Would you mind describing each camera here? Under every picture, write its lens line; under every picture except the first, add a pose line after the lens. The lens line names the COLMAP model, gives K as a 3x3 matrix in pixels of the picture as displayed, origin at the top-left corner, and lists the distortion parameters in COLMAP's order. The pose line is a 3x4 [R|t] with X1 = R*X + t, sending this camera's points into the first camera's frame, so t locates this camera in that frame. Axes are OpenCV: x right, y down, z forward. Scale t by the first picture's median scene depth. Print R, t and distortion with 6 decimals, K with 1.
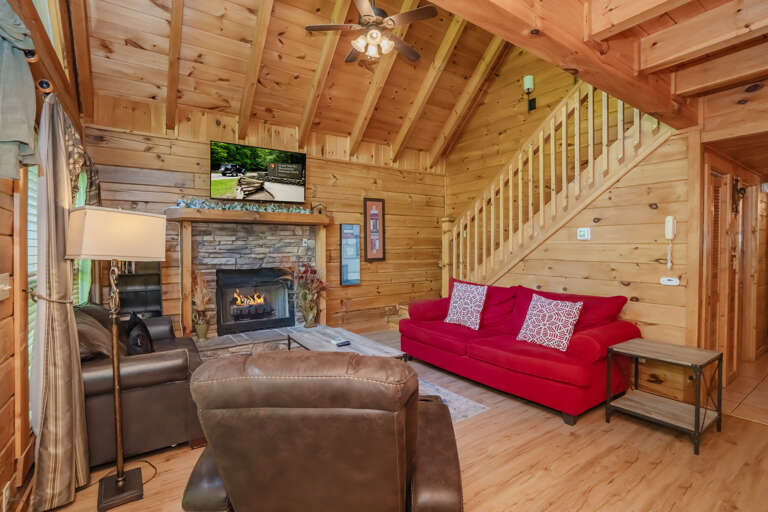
lens RADIAL K [[362.2, 0, 380.3], [0, 362.2, 249.9], [0, 0, 1]] dist [-0.019146, 0.000312]
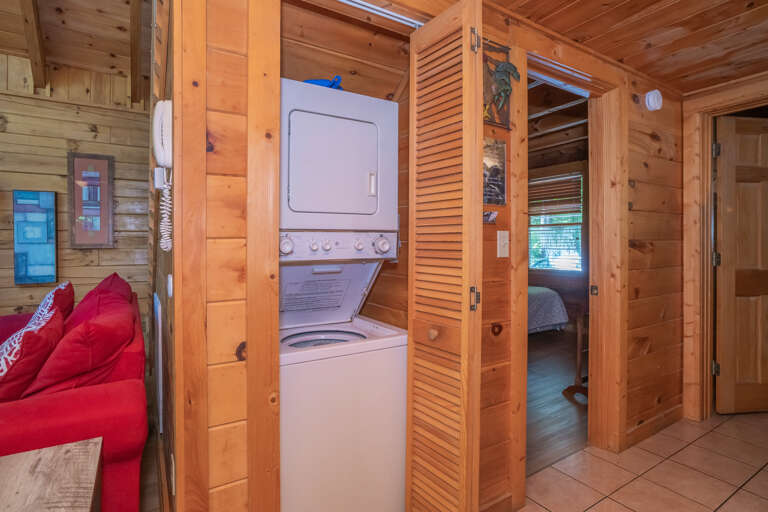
lens RADIAL K [[383.3, 0, 393.7], [0, 383.3, 242.7], [0, 0, 1]] dist [-0.001644, 0.001614]
pose [[0.999470, -0.008343, -0.031473, 0.642046], [0.007384, 0.999508, -0.030486, 0.052803], [0.031712, 0.030237, 0.999040, 0.367823]]
